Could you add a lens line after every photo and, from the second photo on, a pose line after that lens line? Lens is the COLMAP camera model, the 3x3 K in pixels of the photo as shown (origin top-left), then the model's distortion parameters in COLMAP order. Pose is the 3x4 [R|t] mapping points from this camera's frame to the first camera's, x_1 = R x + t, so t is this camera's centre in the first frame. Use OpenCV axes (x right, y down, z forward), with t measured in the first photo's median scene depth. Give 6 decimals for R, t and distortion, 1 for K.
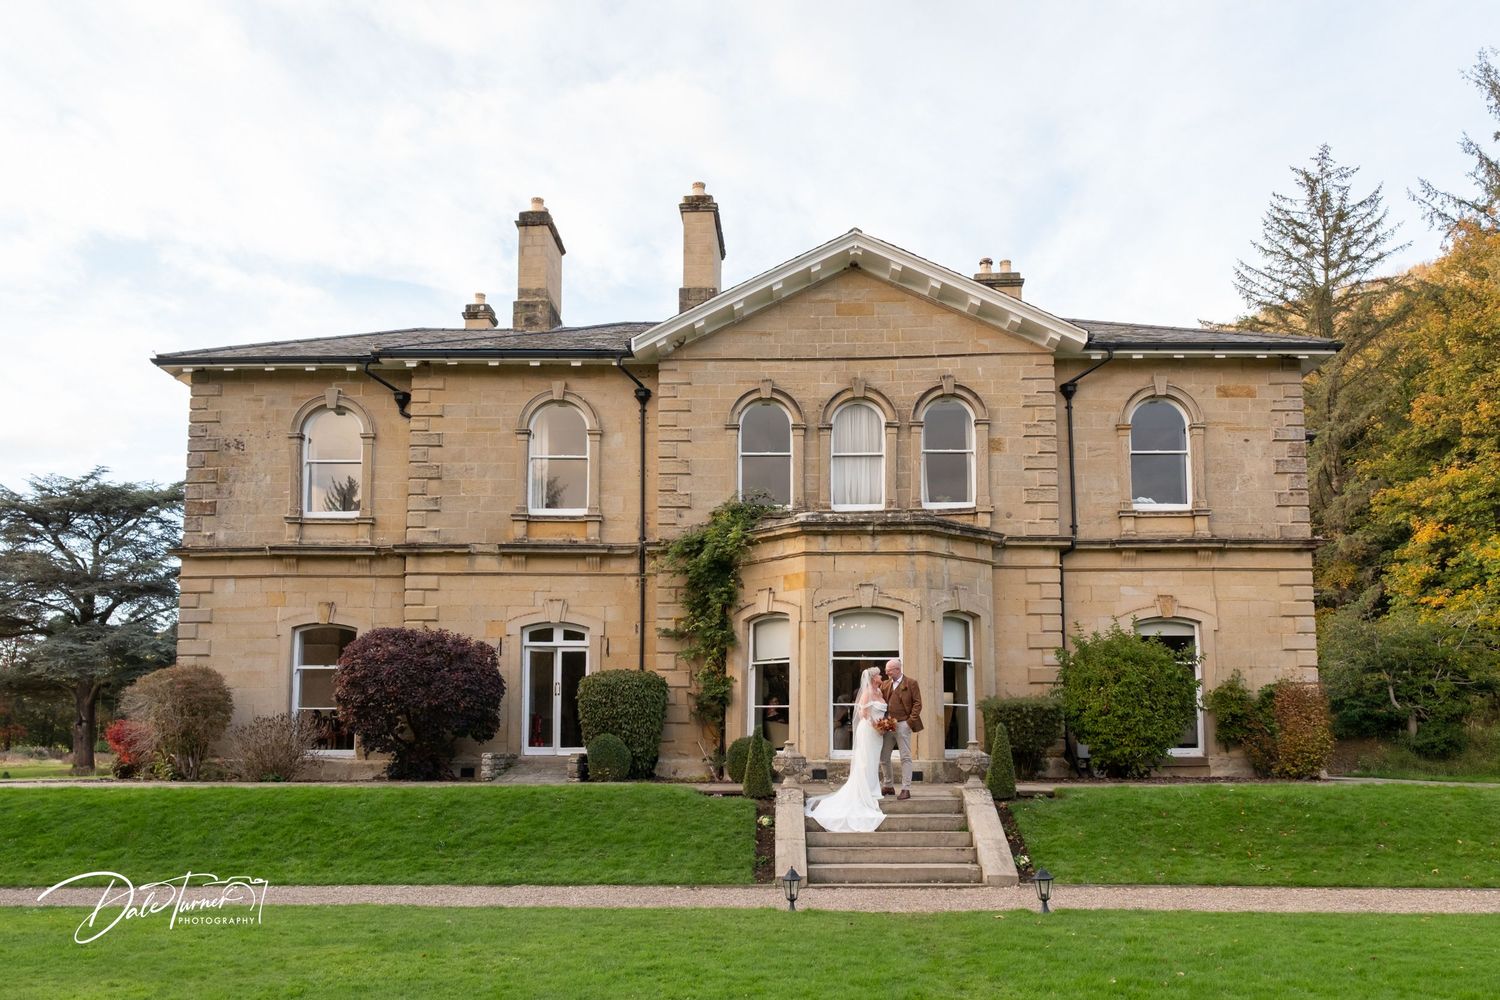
lens RADIAL K [[1202.1, 0, 749.5], [0, 1202.1, 632.8], [0, 0, 1]] dist [0.021115, -0.018910]
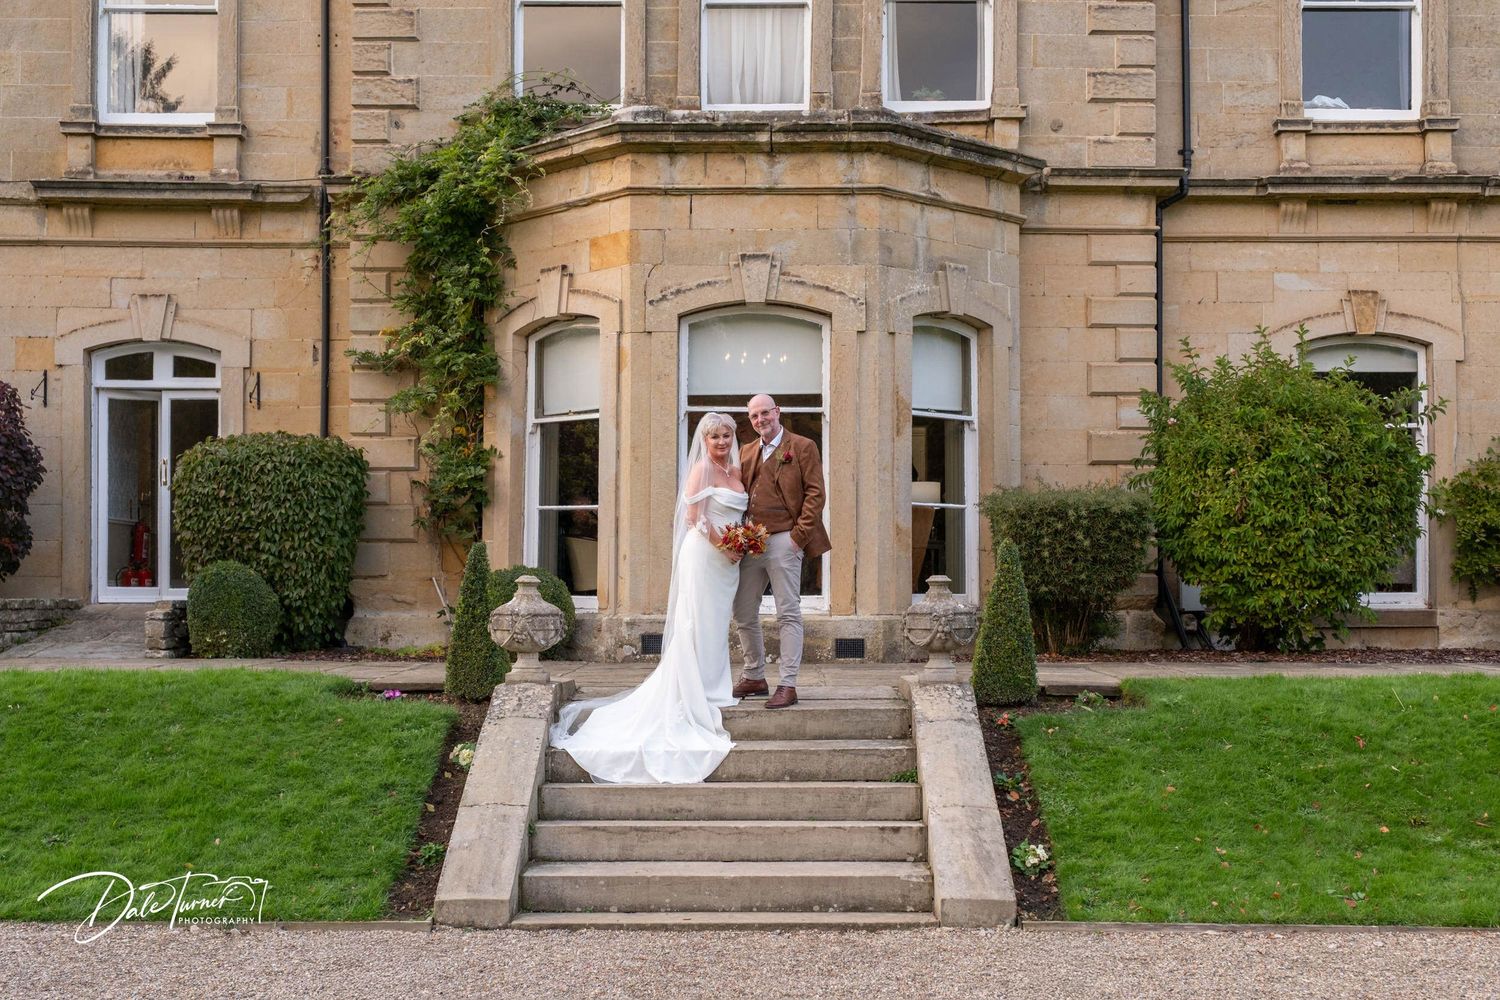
lens RADIAL K [[1801.8, 0, 734.8], [0, 1801.8, 571.6], [0, 0, 1]] dist [0.002627, 0.000000]
pose [[0.999914, 0.002806, 0.012781, 0.073045], [-0.003900, 0.996250, 0.086428, 0.021863], [-0.012491, -0.086470, 0.996176, 0.241782]]
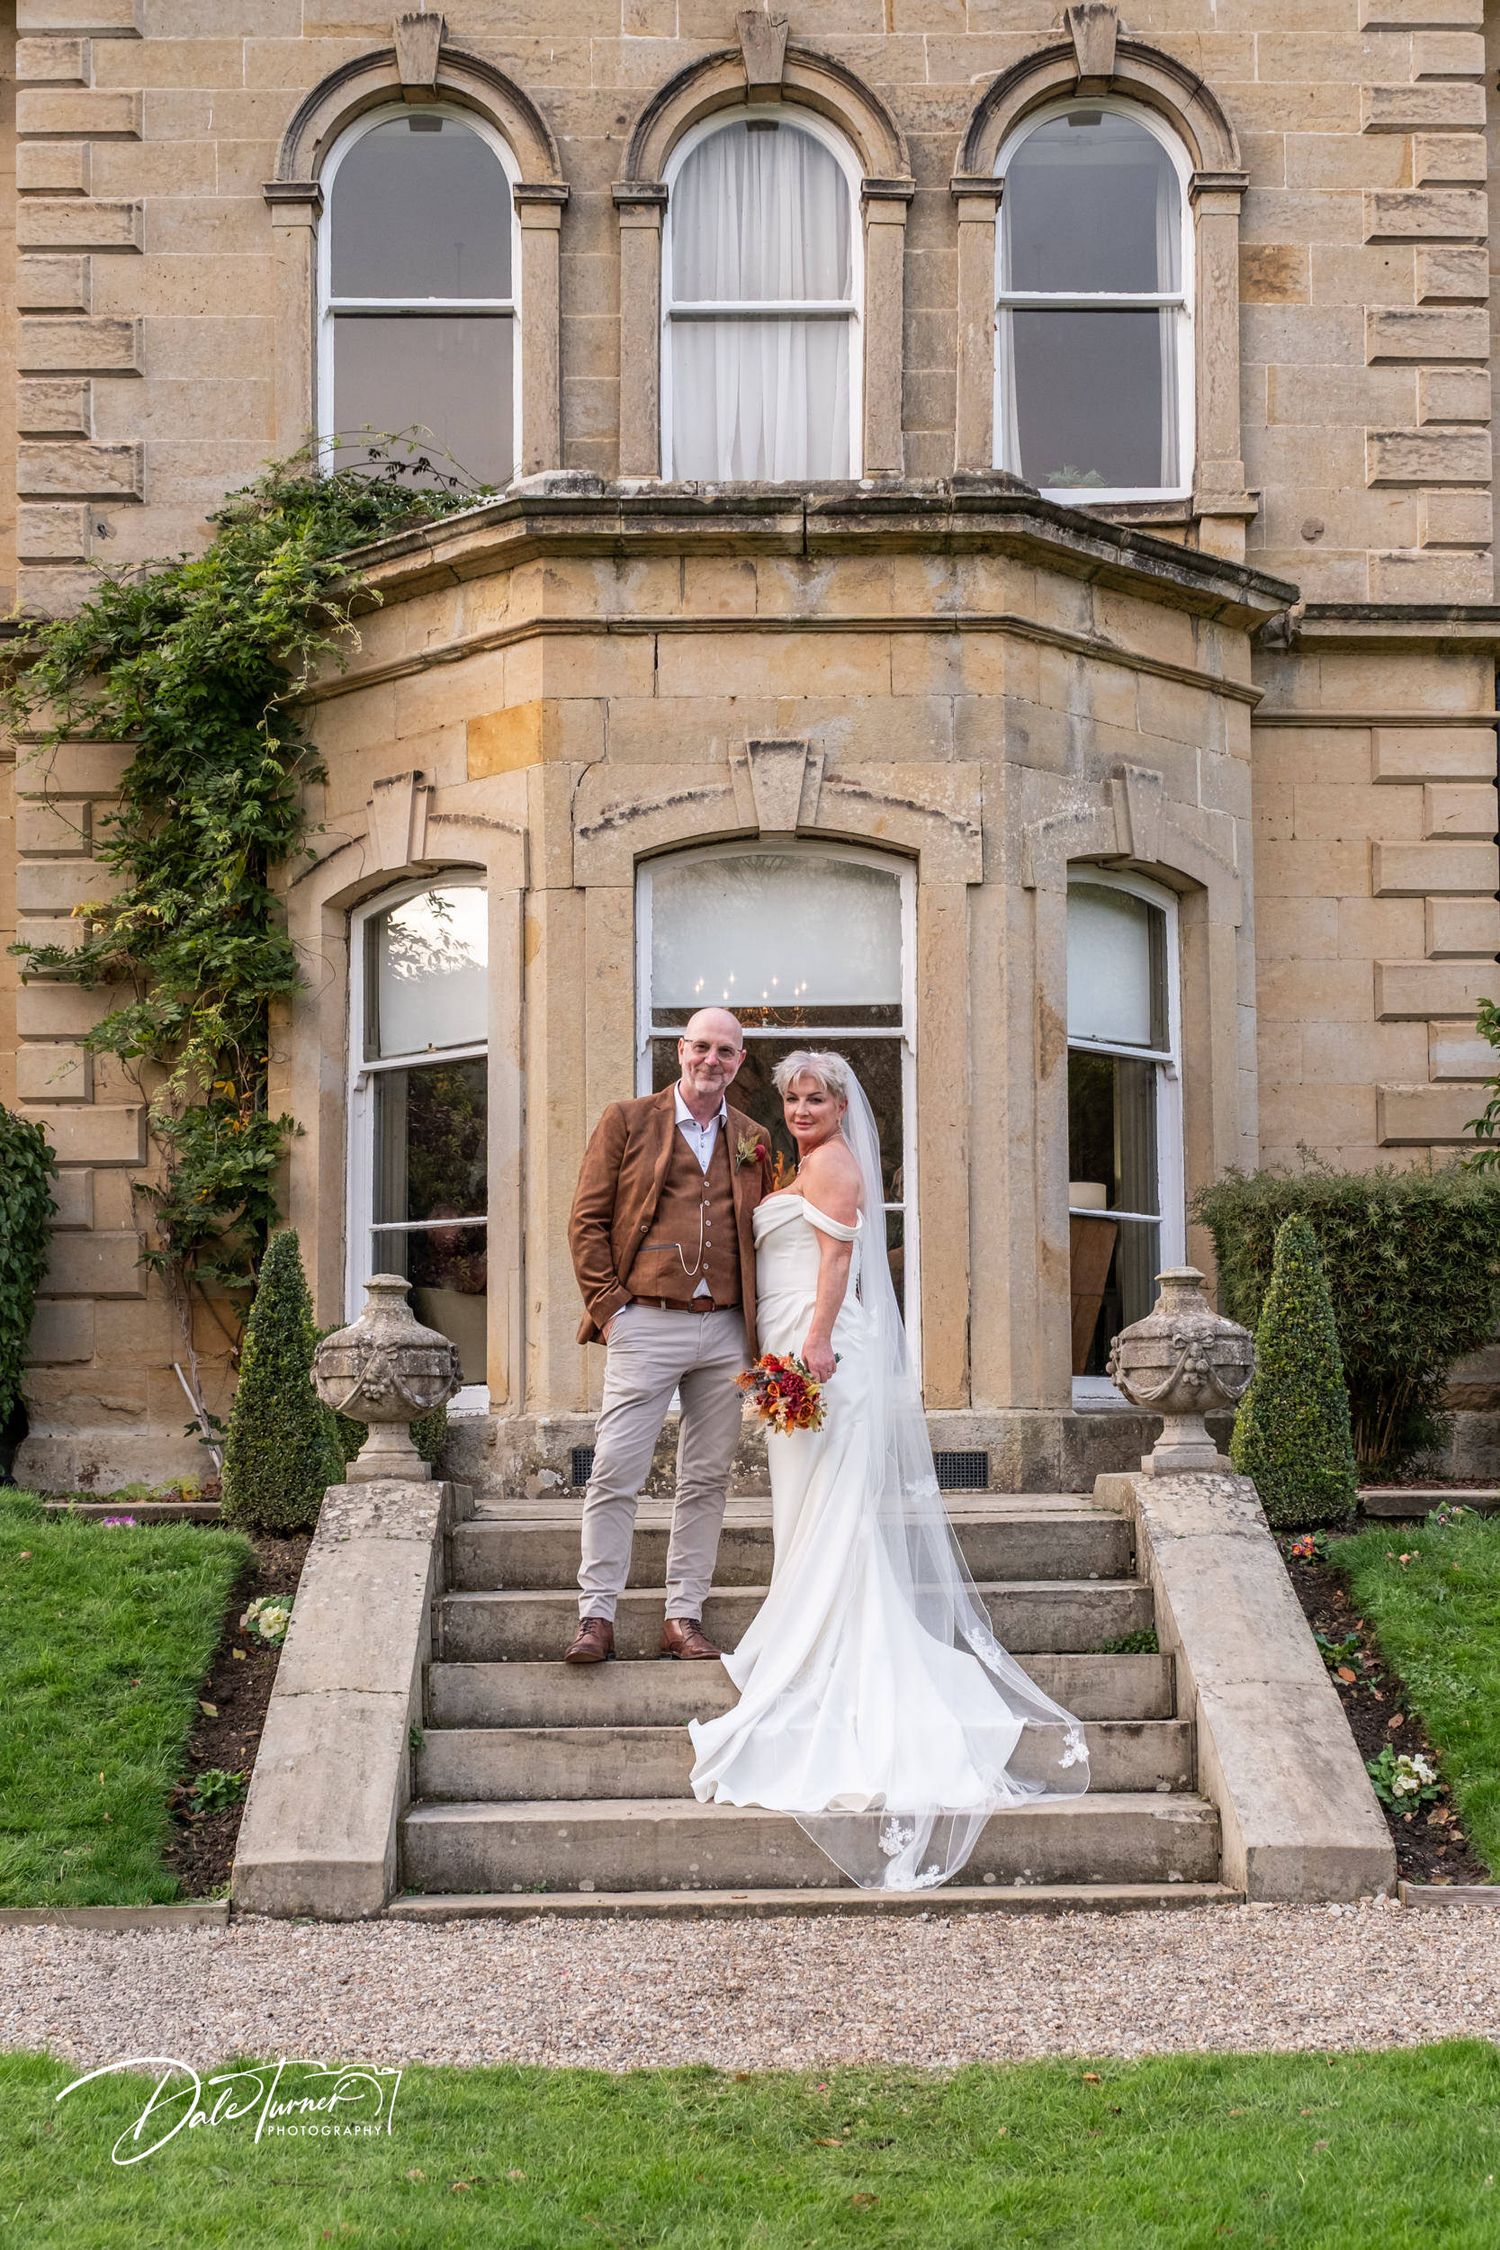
lens RADIAL K [[3055.3, 0, 727.7], [0, 3055.3, 1459.0], [0, 0, 1]] dist [0.000107, 0.000000]
pose [[0.999170, -0.006280, 0.040241, 0.053655], [0.003140, 0.996978, 0.077624, 0.057557], [-0.040607, -0.077434, 0.996170, 0.298059]]
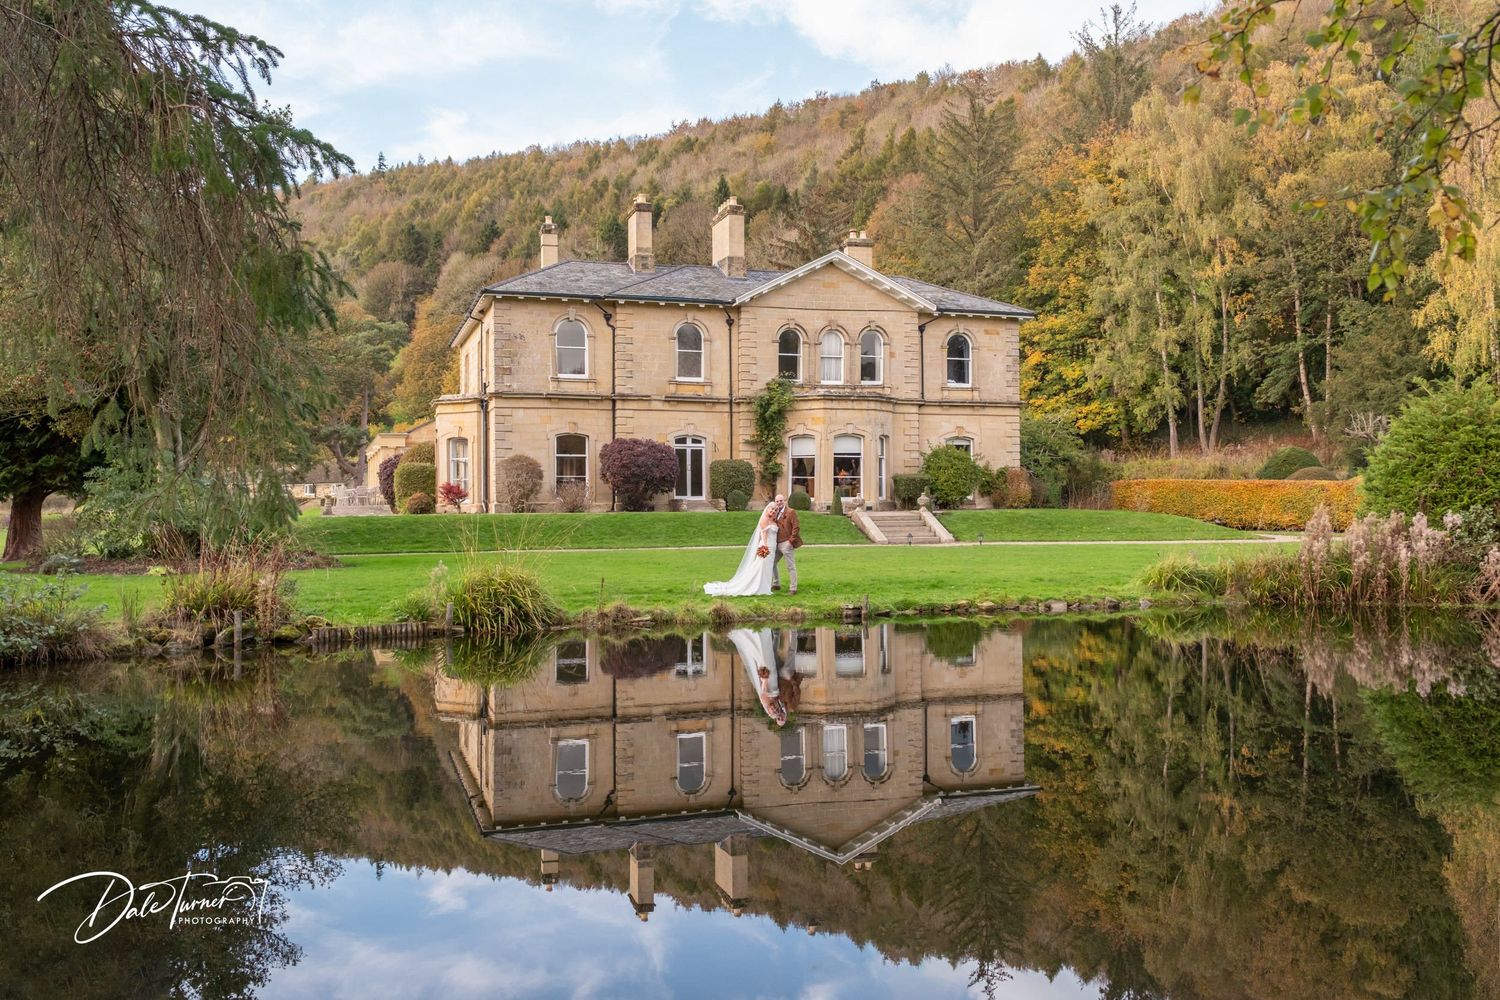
lens RADIAL K [[1294.1, 0, 728.4], [0, 1294.1, 525.2], [0, 0, 1]] dist [0.059767, 0.013465]
pose [[0.948899, -0.008427, 0.315466, -0.802744], [-0.028375, 0.993316, 0.111887, -0.105313], [-0.314301, -0.115121, 0.942318, -1.116030]]
